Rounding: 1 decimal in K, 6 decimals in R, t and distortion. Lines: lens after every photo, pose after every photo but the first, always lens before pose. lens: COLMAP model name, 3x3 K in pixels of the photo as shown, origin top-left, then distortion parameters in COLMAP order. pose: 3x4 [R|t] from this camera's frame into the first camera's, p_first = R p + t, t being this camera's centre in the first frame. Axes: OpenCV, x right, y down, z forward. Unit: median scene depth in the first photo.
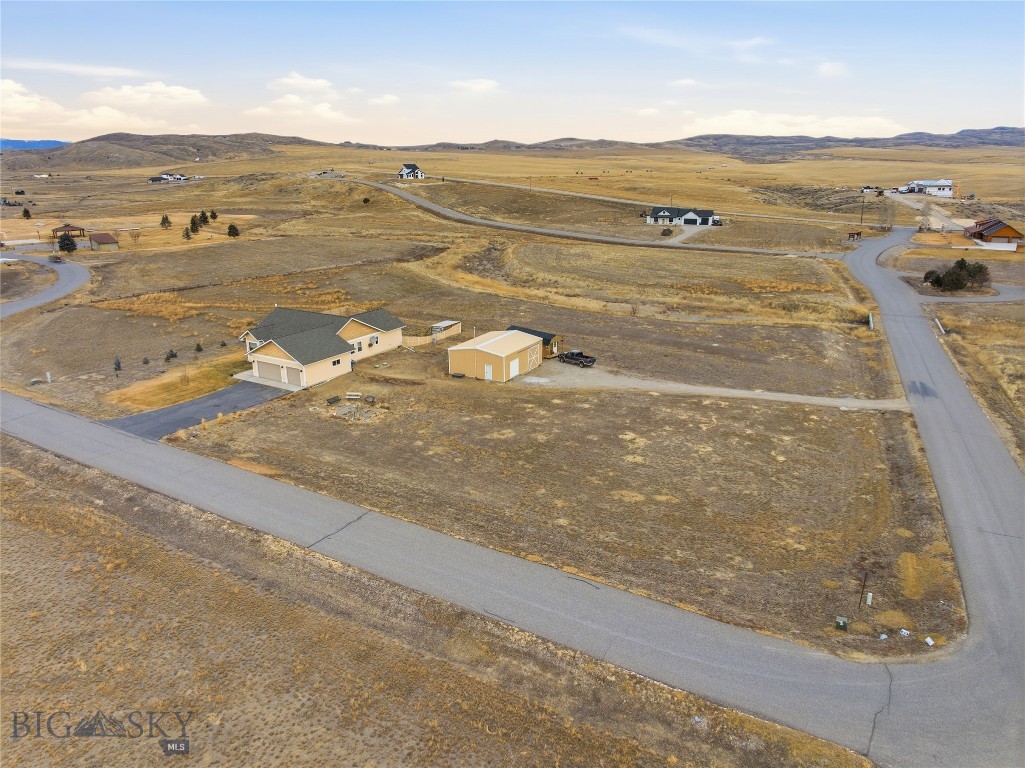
lens RADIAL K [[722.7, 0, 518.1], [0, 722.7, 379.7], [0, 0, 1]] dist [-0.035189, -0.003264]
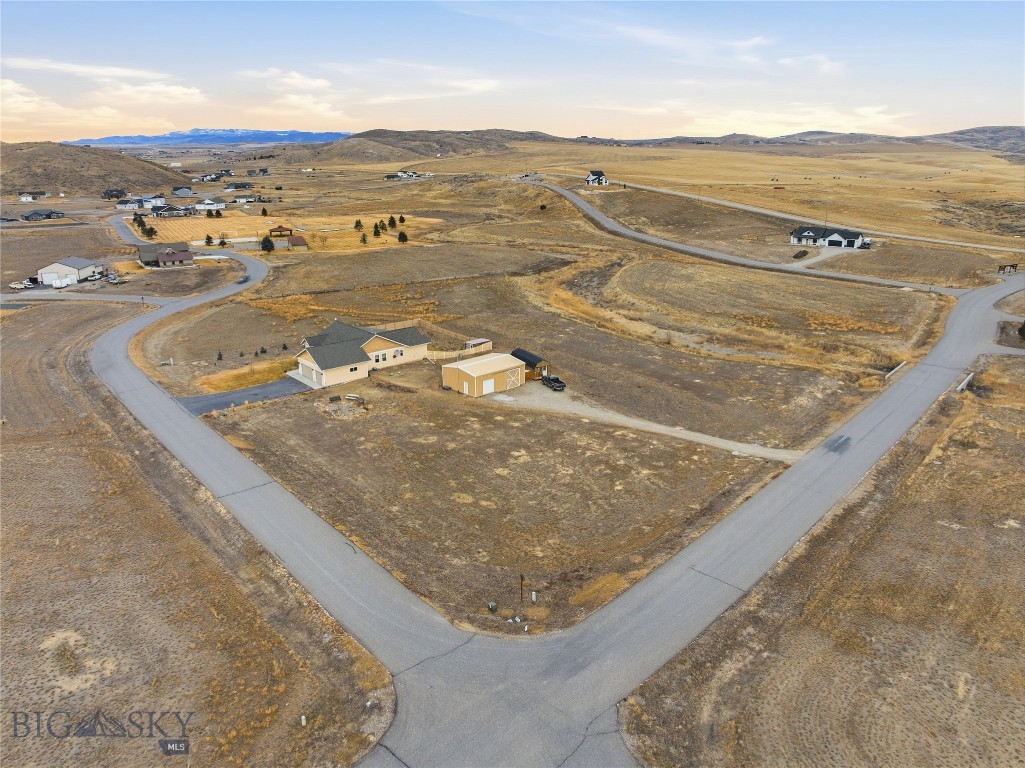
lens RADIAL K [[722.7, 0, 518.1], [0, 722.7, 379.7], [0, 0, 1]] dist [-0.035189, -0.003264]
pose [[0.948868, 0.093710, -0.301442, 0.410297], [-0.090472, 0.995592, 0.024716, -0.062308], [0.302430, 0.003820, 0.953164, -0.145623]]
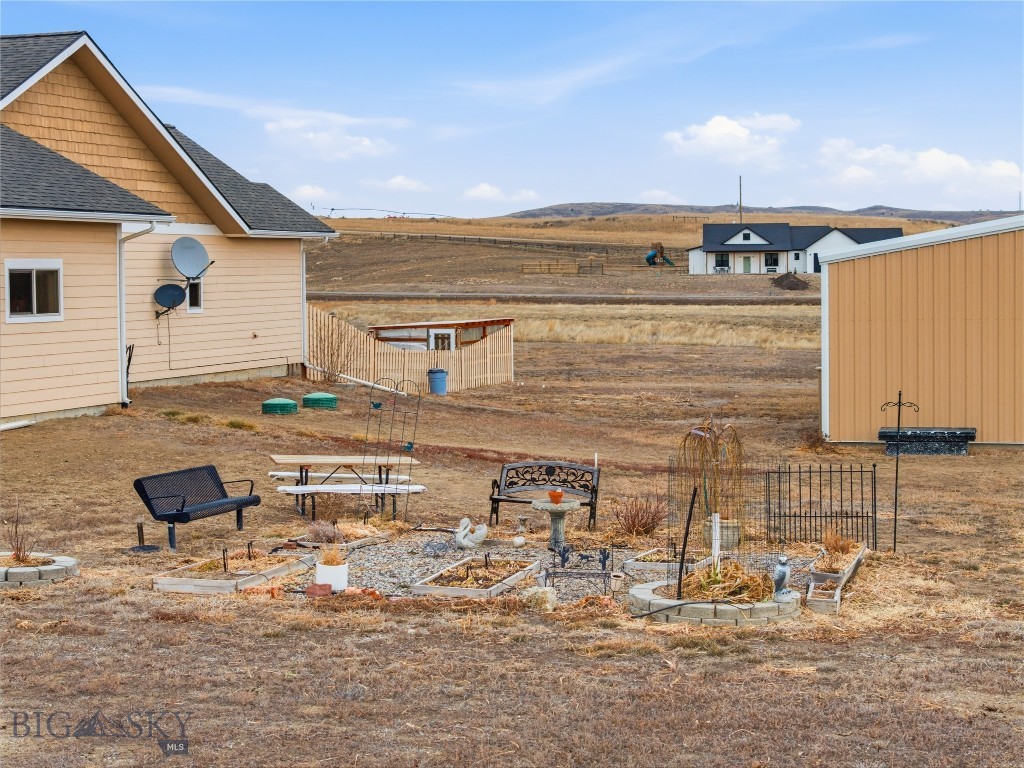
lens RADIAL K [[2052.9, 0, 512.0], [0, 2052.9, 384.0], [0, 0, 1]] dist [-0.214343, 1.795645]
pose [[0.974873, -0.016125, 0.222177, -0.243039], [0.070237, 0.968752, -0.237881, 0.069164], [-0.211399, 0.247508, 0.945542, 0.665519]]
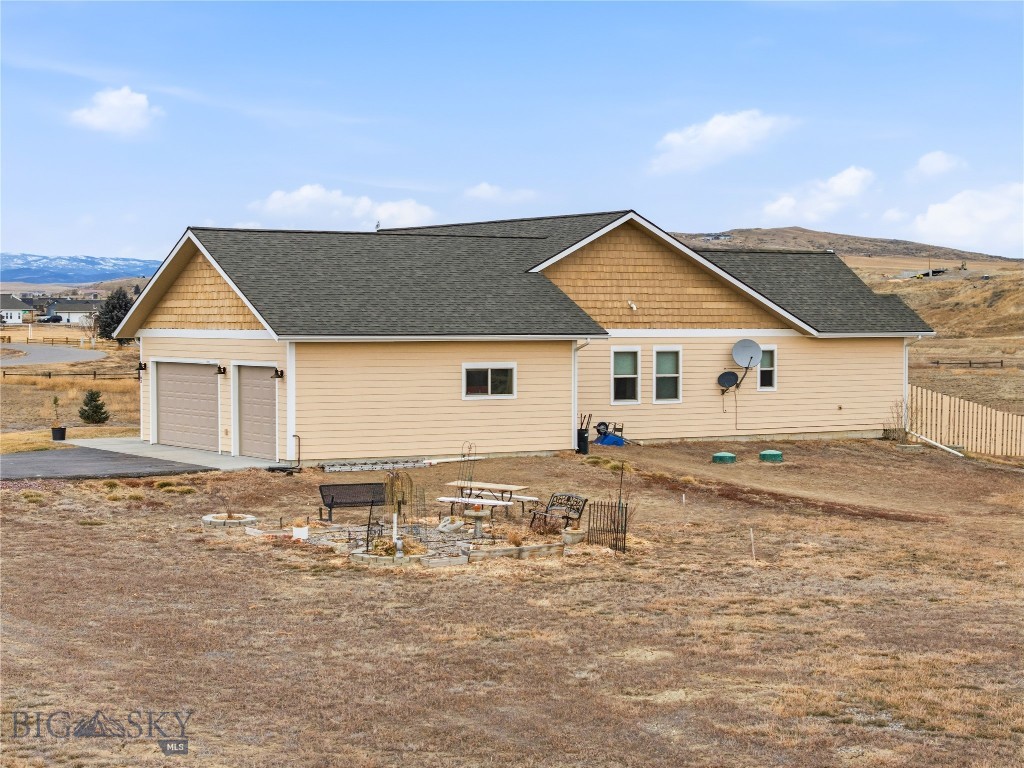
lens RADIAL K [[2052.9, 0, 512.0], [0, 2052.9, 384.0], [0, 0, 1]] dist [-0.214343, 1.795645]
pose [[0.887324, 0.019140, -0.460750, 0.005210], [-0.140229, 0.963022, -0.230052, 0.098810], [0.439310, 0.268741, 0.857196, 0.517647]]
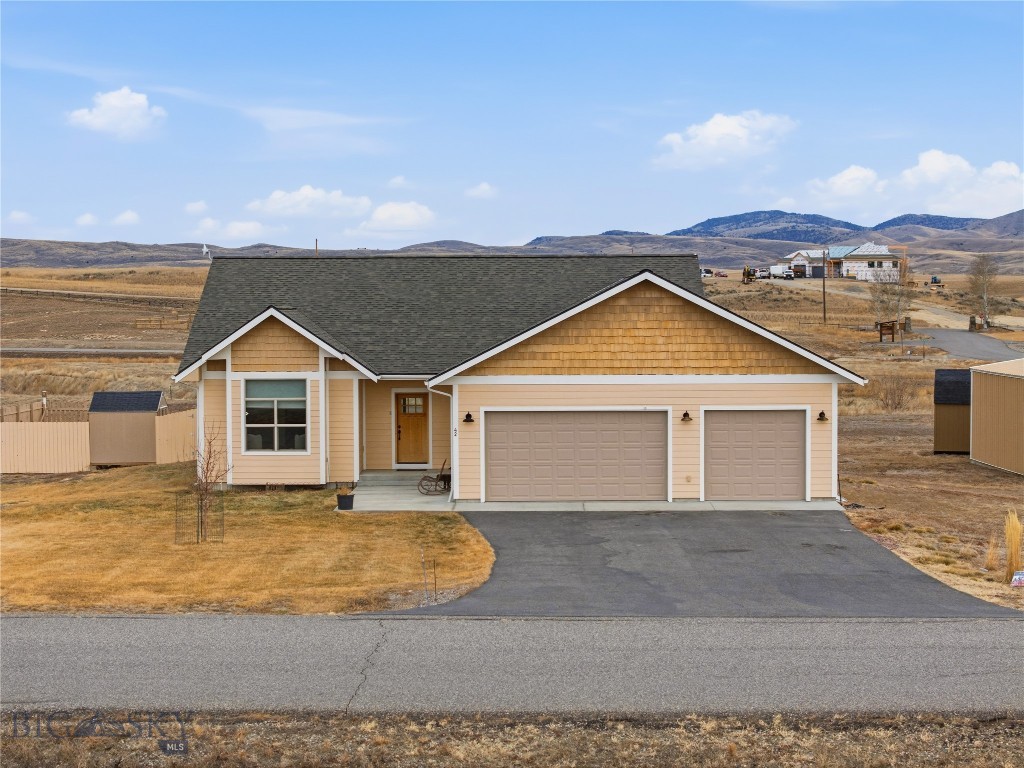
lens RADIAL K [[2052.9, 0, 512.0], [0, 2052.9, 384.0], [0, 0, 1]] dist [-0.214343, 1.795645]
pose [[0.862700, -0.017820, 0.505403, -0.612407], [0.149351, 0.963781, -0.220954, 0.084786], [-0.483160, 0.266099, 0.834115, 0.521463]]
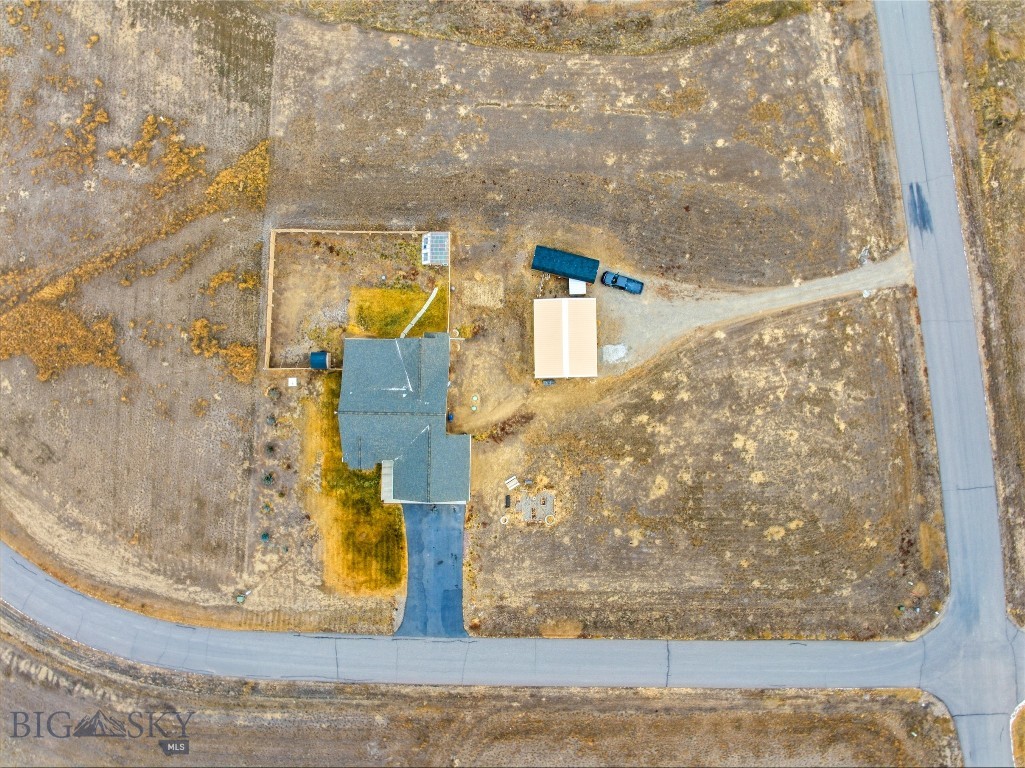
lens RADIAL K [[728.8, 0, 520.0], [0, 728.8, 379.7], [0, 0, 1]] dist [-0.034414, -0.000576]
pose [[0.866847, -0.498574, -0.000337, -0.119268], [0.148597, 0.257714, 0.954726, -1.065108], [-0.475915, -0.827652, 0.297486, 0.706799]]
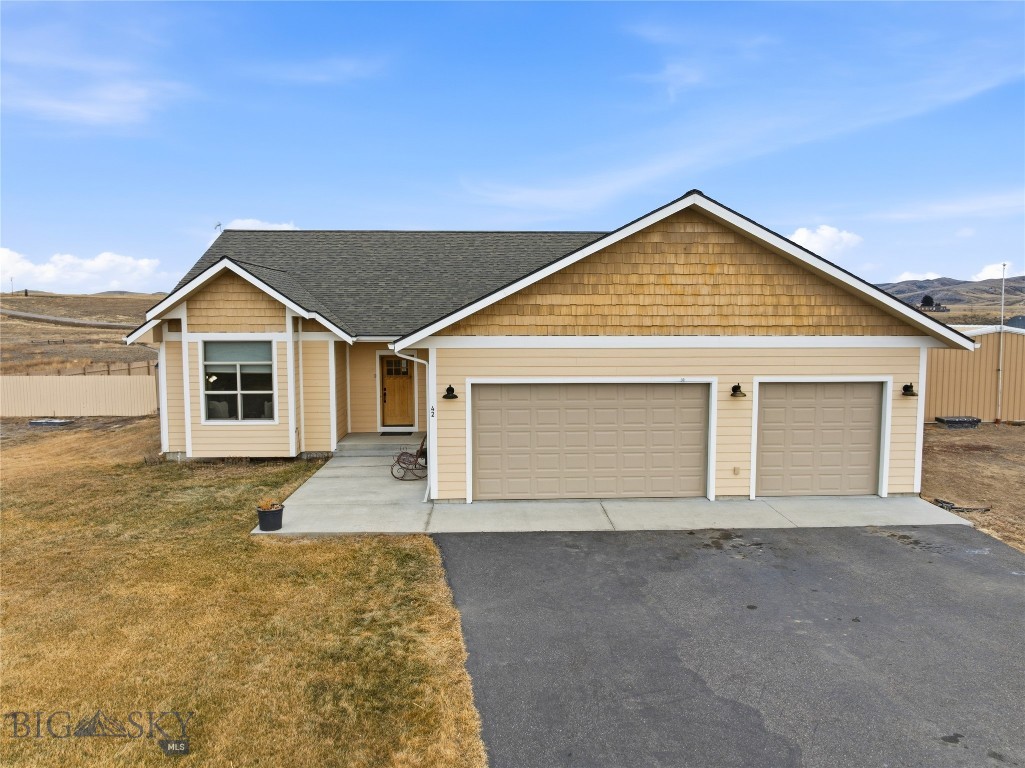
lens RADIAL K [[728.8, 0, 520.0], [0, 728.8, 379.7], [0, 0, 1]] dist [-0.034414, -0.000576]
pose [[0.833336, -0.042439, 0.551135, -0.421604], [0.159016, 0.973307, -0.165491, -0.002072], [-0.529400, 0.225549, 0.817841, 0.846711]]
